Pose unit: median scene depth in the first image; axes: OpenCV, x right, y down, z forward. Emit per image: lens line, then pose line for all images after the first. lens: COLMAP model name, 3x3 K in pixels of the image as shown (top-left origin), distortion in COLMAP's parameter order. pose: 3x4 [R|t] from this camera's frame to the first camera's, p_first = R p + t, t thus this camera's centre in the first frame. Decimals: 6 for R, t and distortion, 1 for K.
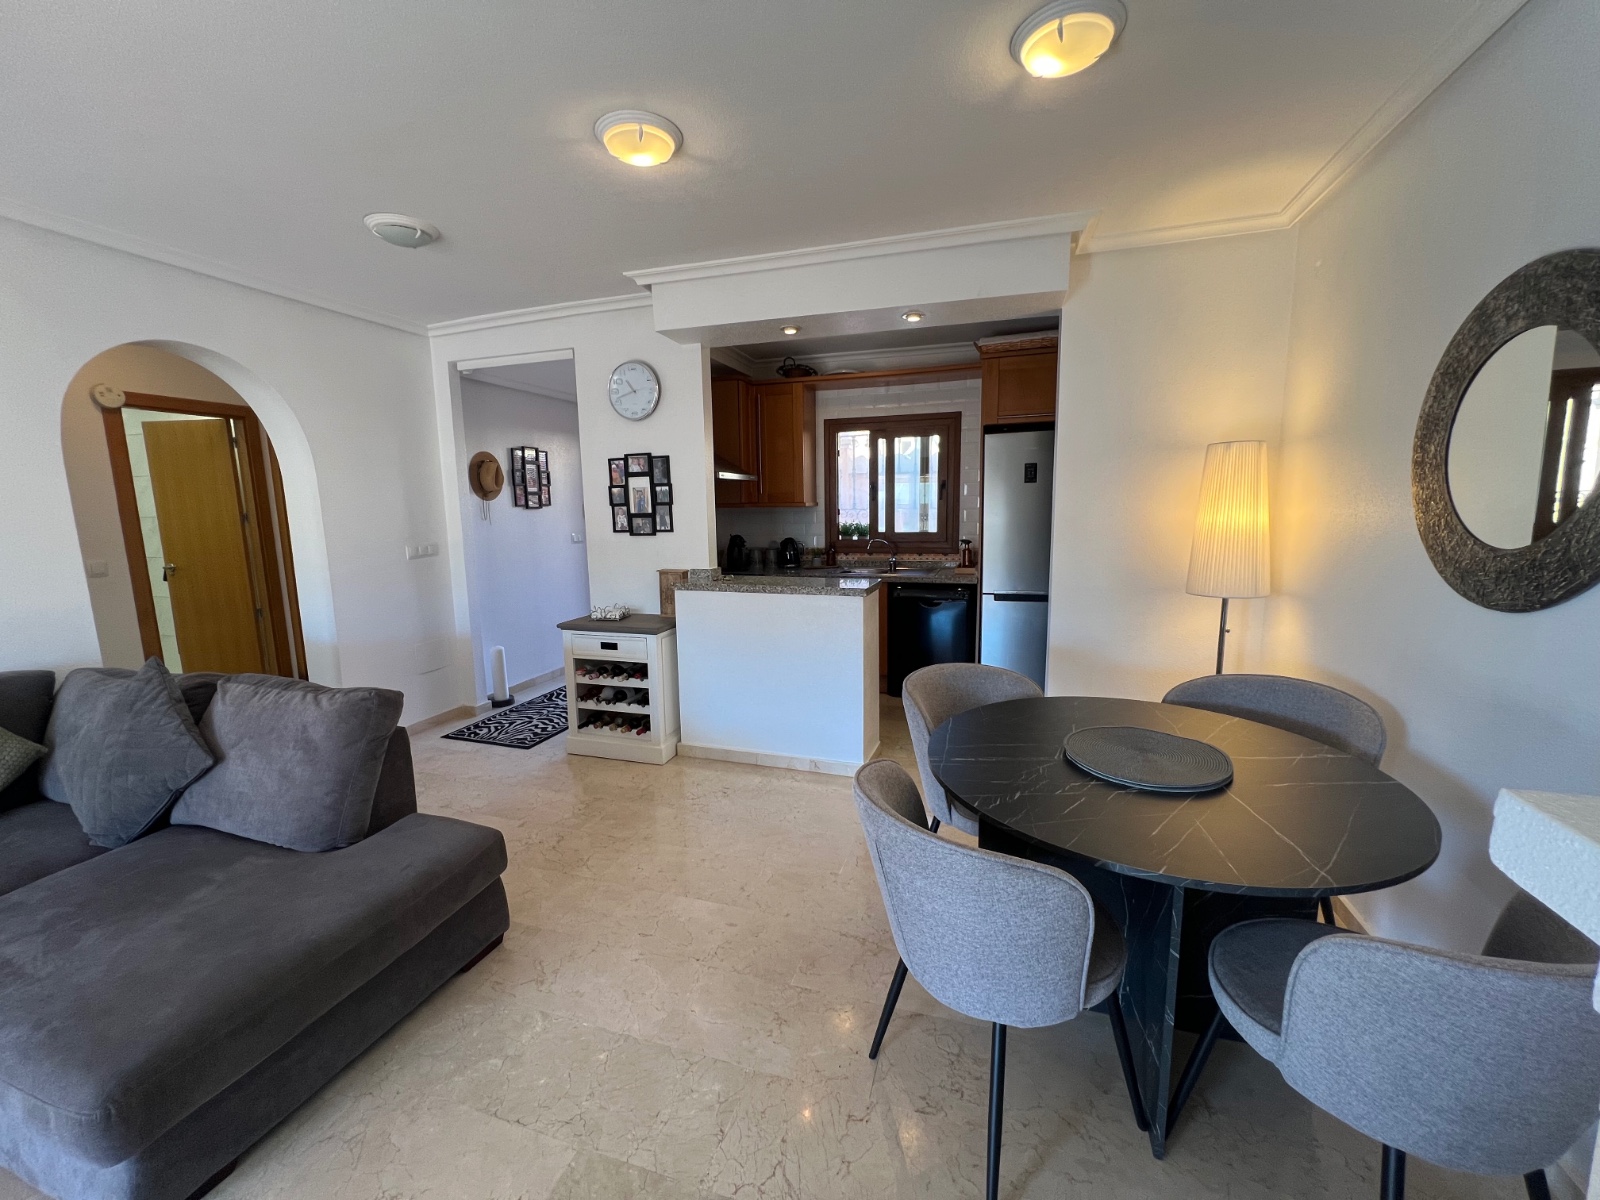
lens RADIAL K [[639.2, 0, 799.2], [0, 639.2, 597.3], [0, 0, 1]] dist [-0.001410, -0.000188]
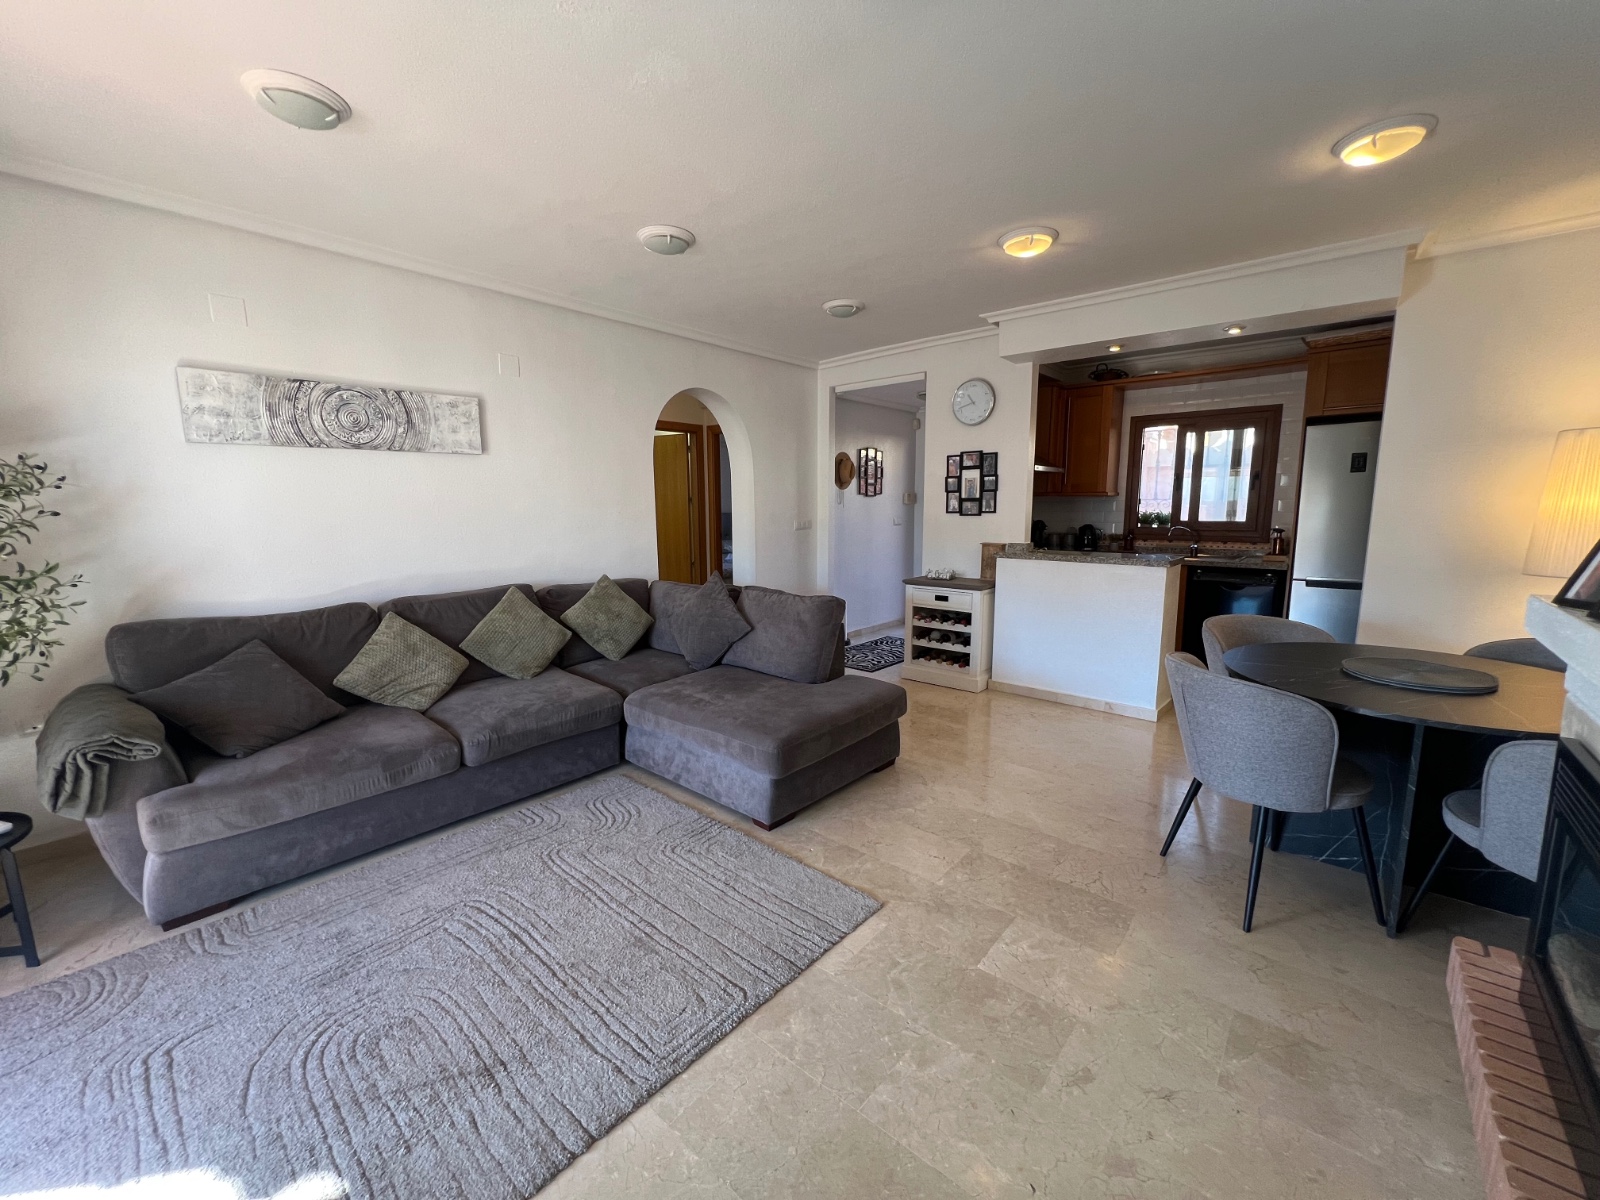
lens RADIAL K [[639.2, 0, 799.0], [0, 639.2, 597.6], [0, 0, 1]] dist [-0.001410, -0.000188]
pose [[0.920558, 0.067591, -0.384713, -0.067005], [-0.065976, 0.997669, 0.017412, 0.077363], [0.384994, 0.009353, 0.922872, -0.354048]]
